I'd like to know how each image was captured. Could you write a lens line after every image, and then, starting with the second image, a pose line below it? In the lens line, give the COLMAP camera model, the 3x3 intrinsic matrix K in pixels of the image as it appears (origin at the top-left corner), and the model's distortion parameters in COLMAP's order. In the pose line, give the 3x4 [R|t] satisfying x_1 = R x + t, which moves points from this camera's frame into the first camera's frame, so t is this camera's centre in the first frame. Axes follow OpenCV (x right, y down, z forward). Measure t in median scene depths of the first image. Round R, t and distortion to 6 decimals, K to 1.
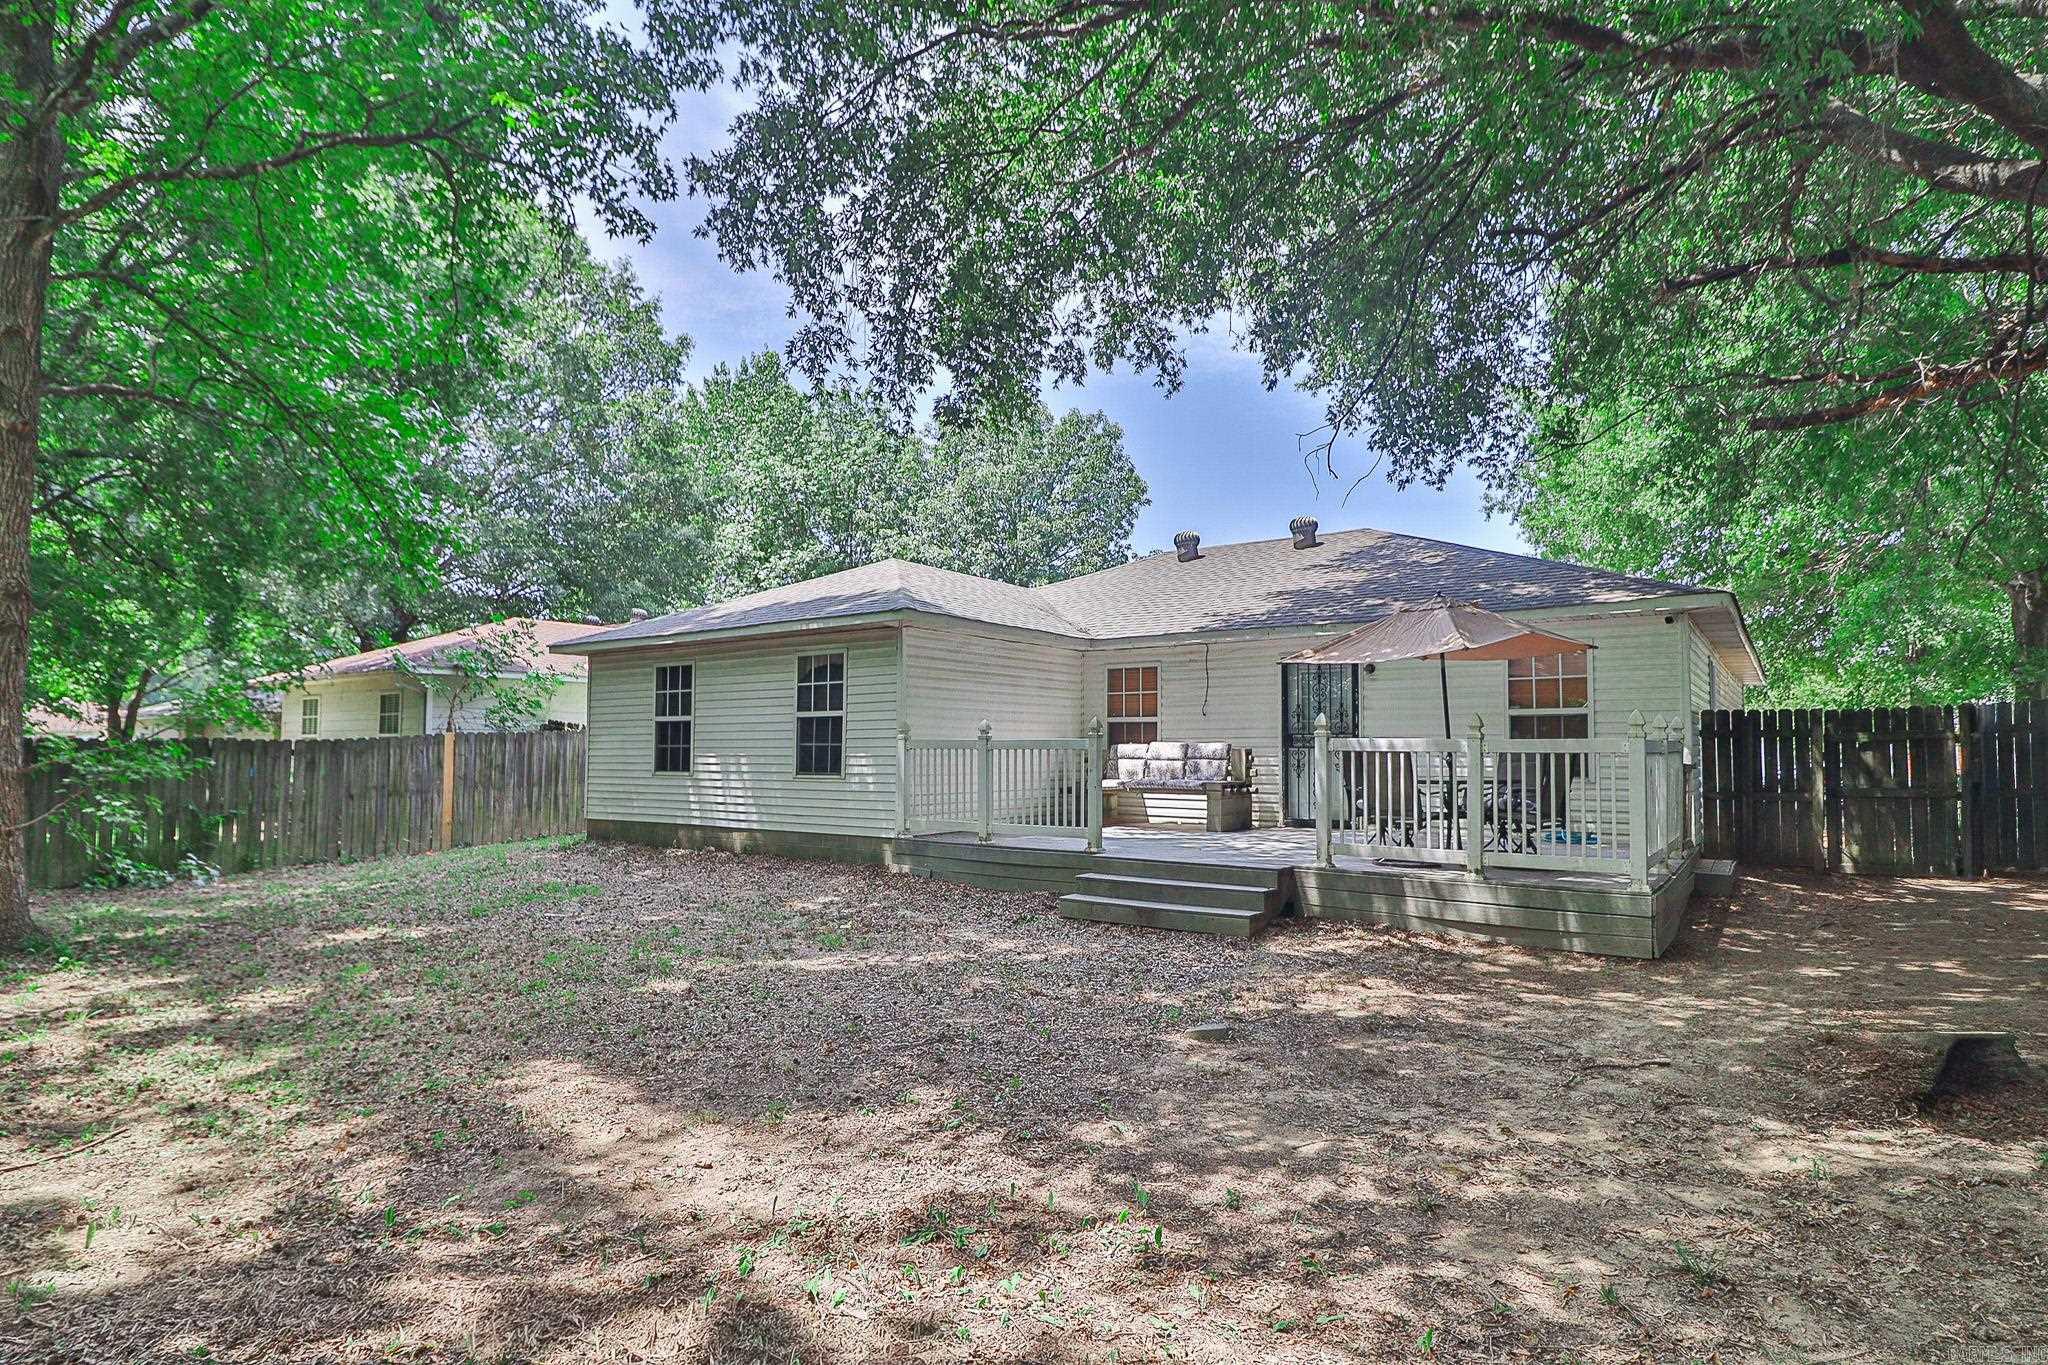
lens RADIAL K [[1051.3, 0, 1030.2], [0, 1051.3, 681.9], [0, 0, 1]] dist [-0.001195, -0.012347]
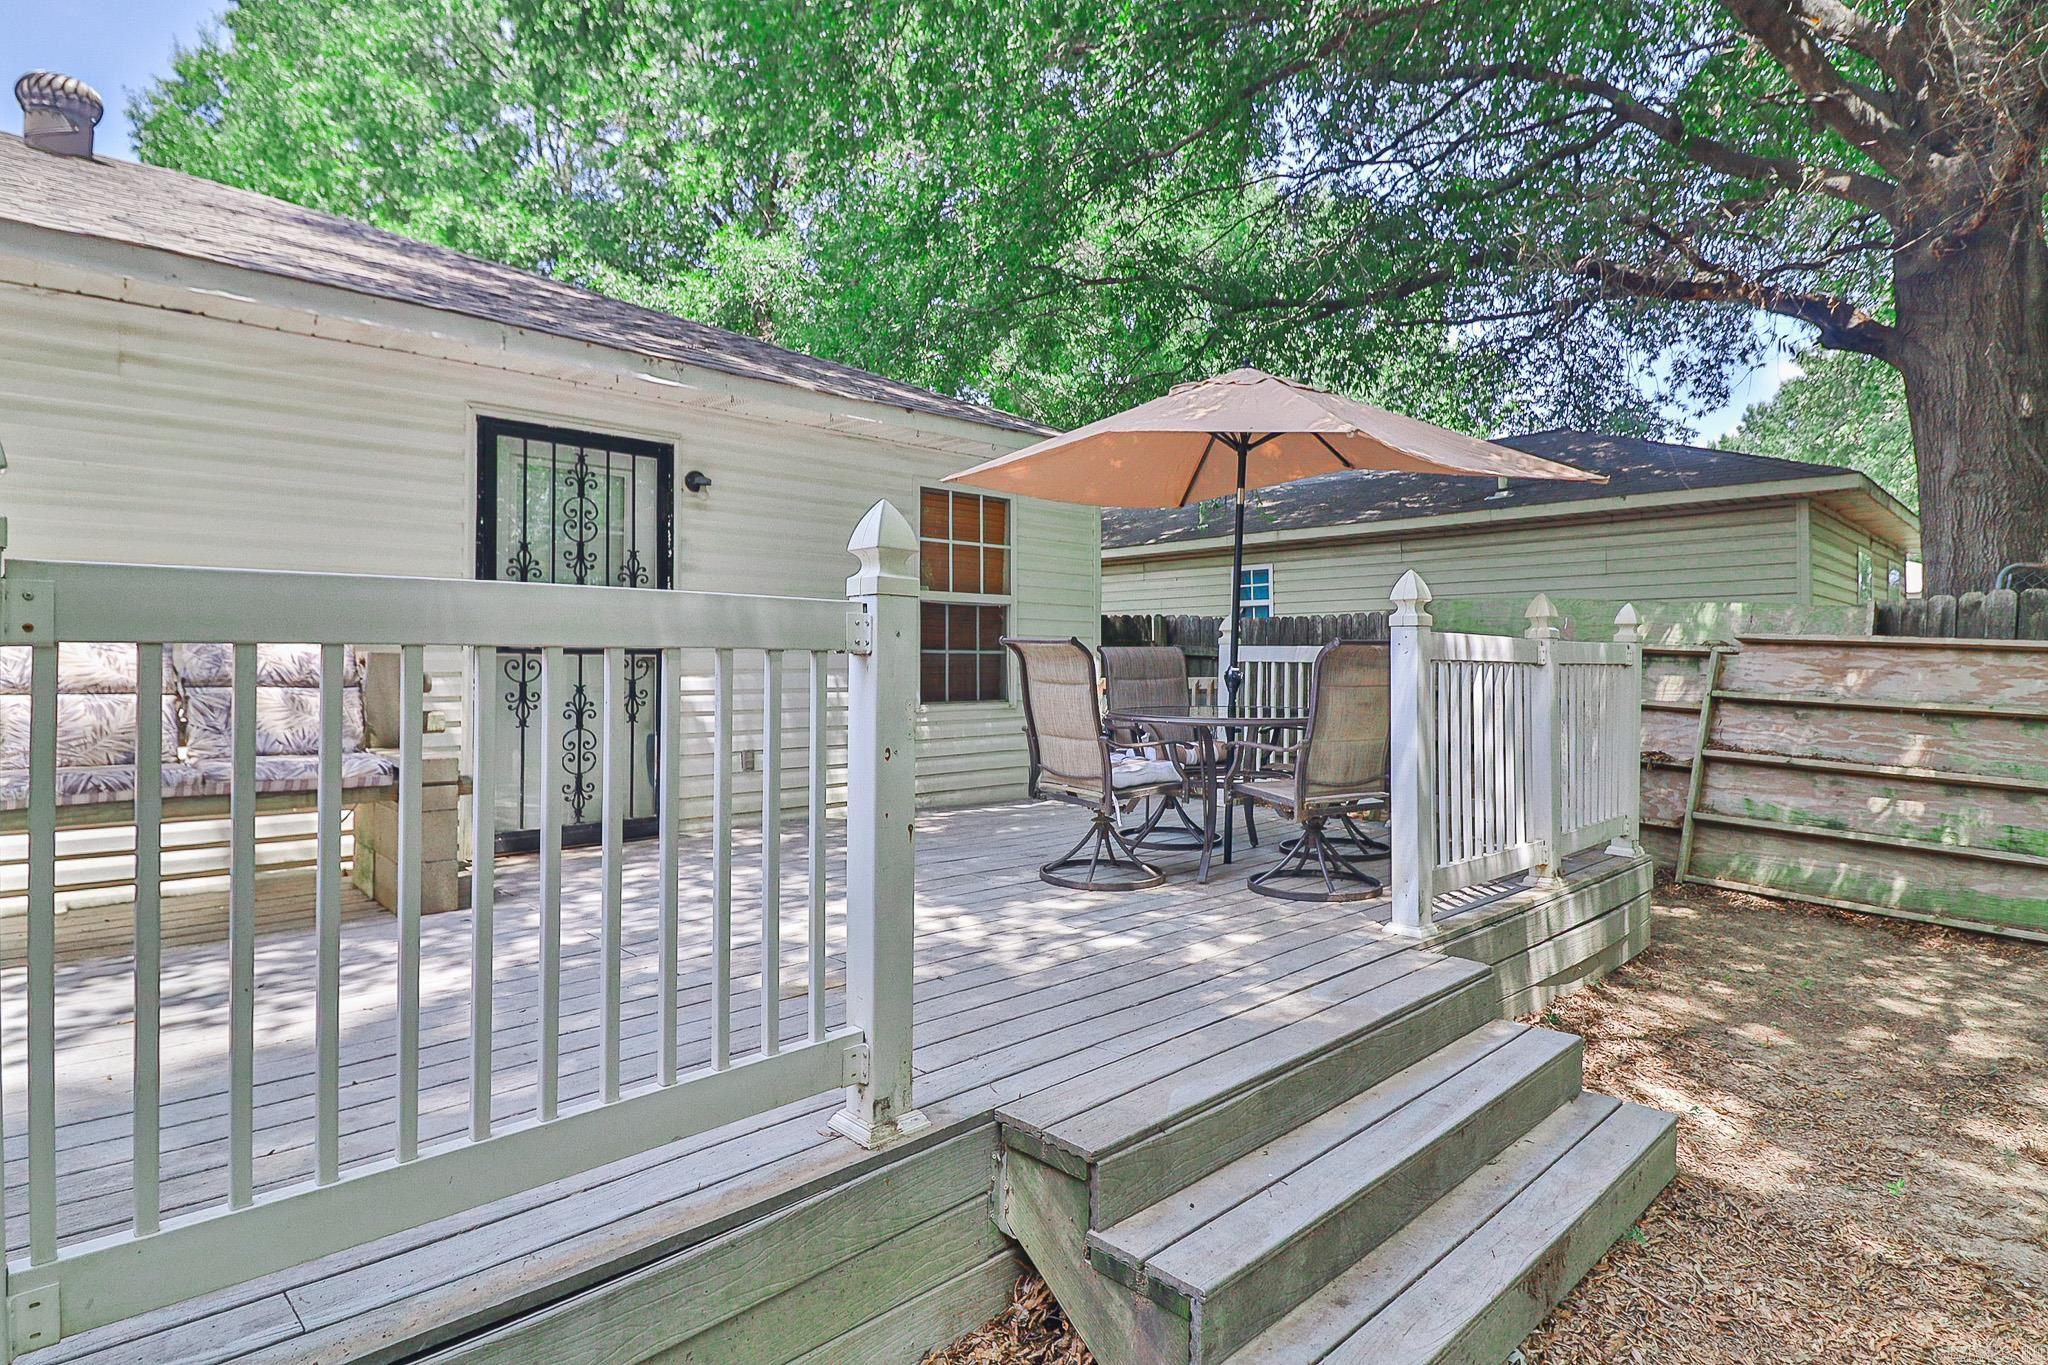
lens RADIAL K [[1051.3, 0, 1030.2], [0, 1051.3, 681.9], [0, 0, 1]] dist [-0.001195, -0.012347]
pose [[0.138697, -0.018719, 0.990158, -0.113297], [-0.066999, 0.997353, 0.028240, 0.052315], [-0.988066, -0.070257, 0.137076, 0.788186]]
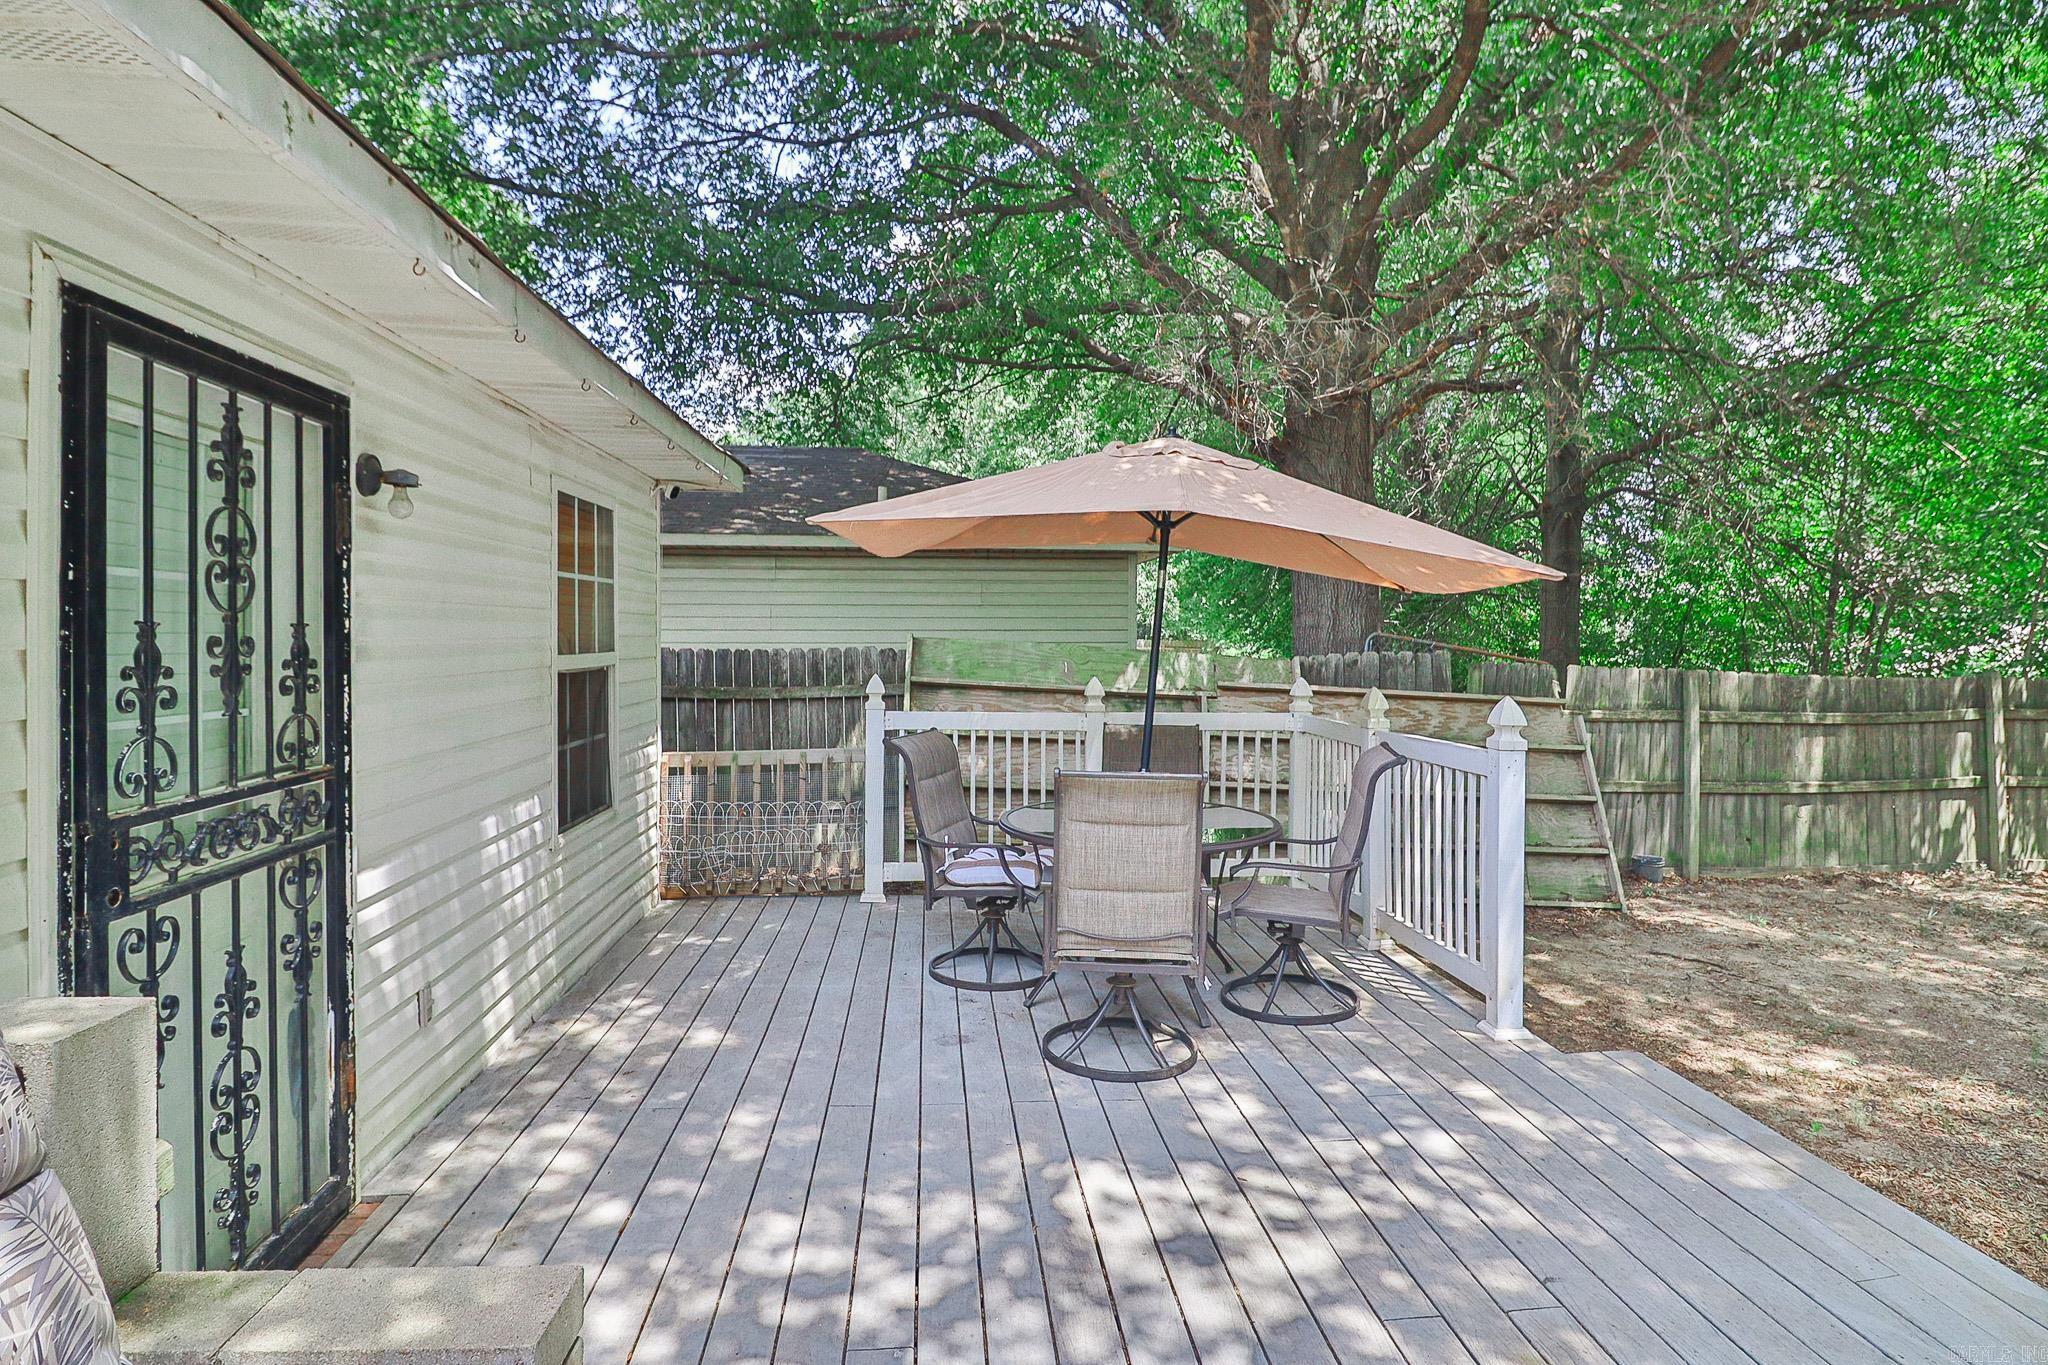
lens RADIAL K [[1105.8, 0, 1021.8], [0, 1105.8, 643.2], [0, 0, 1]] dist [0.004201, -0.013248]
pose [[-0.689460, -0.010768, 0.724244, 0.055506], [-0.051153, 0.998117, -0.033857, 0.024322], [-0.722515, -0.060390, -0.688713, 1.065834]]
